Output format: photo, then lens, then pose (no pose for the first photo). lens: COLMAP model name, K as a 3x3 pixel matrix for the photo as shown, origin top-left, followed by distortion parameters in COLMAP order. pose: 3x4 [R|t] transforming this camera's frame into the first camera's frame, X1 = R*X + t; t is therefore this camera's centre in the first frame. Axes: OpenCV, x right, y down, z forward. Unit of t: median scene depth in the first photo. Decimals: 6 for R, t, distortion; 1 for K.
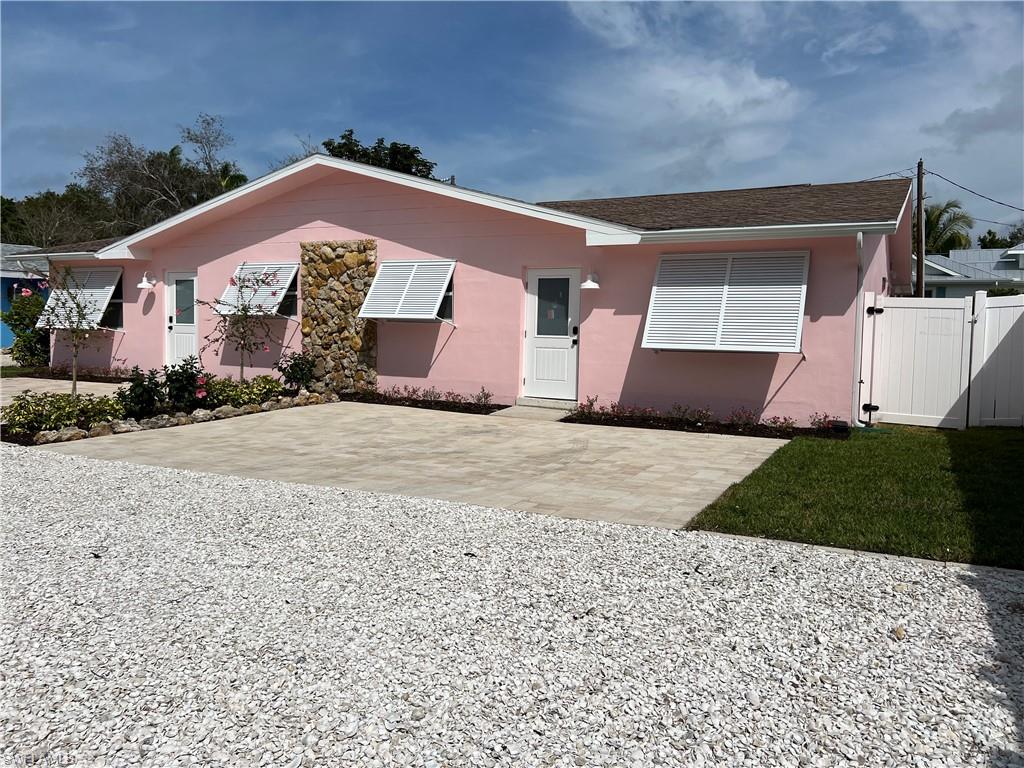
lens RADIAL K [[776.7, 0, 512.1], [0, 776.7, 382.3], [0, 0, 1]] dist [-0.000298, 0.000011]
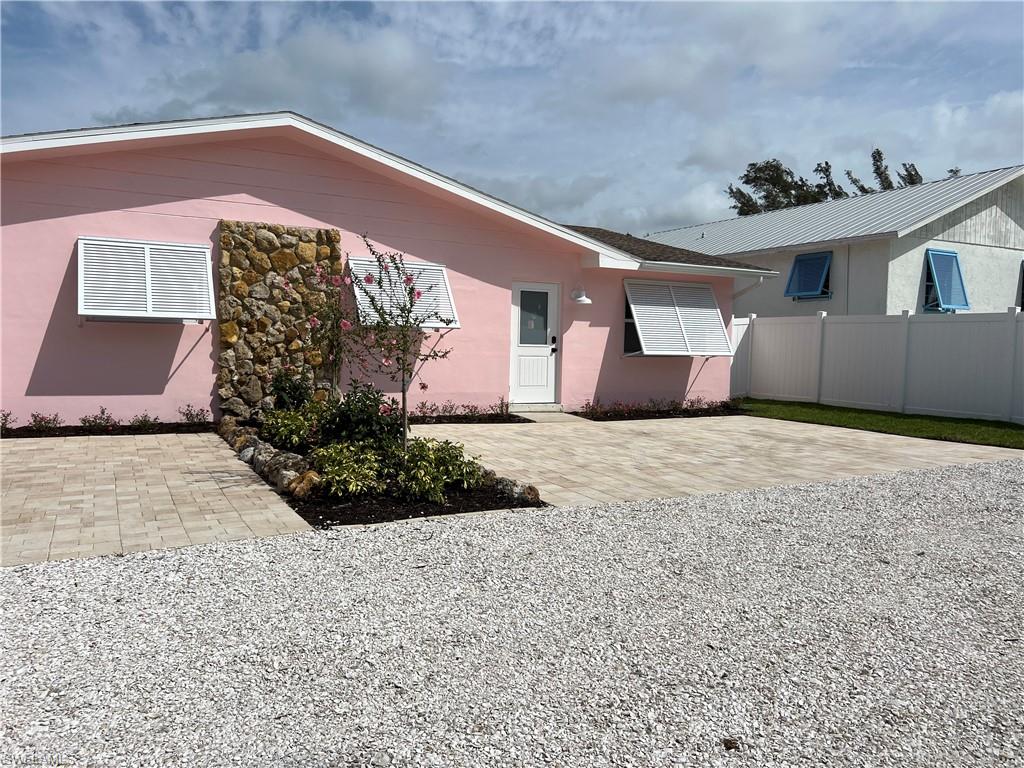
lens RADIAL K [[776.7, 0, 511.9], [0, 776.7, 384.7], [0, 0, 1]] dist [-0.000298, 0.000011]
pose [[0.550902, -0.054761, 0.832771, -0.856353], [0.047477, 0.998285, 0.034237, -0.042504], [-0.833218, 0.020676, 0.552558, 0.428556]]
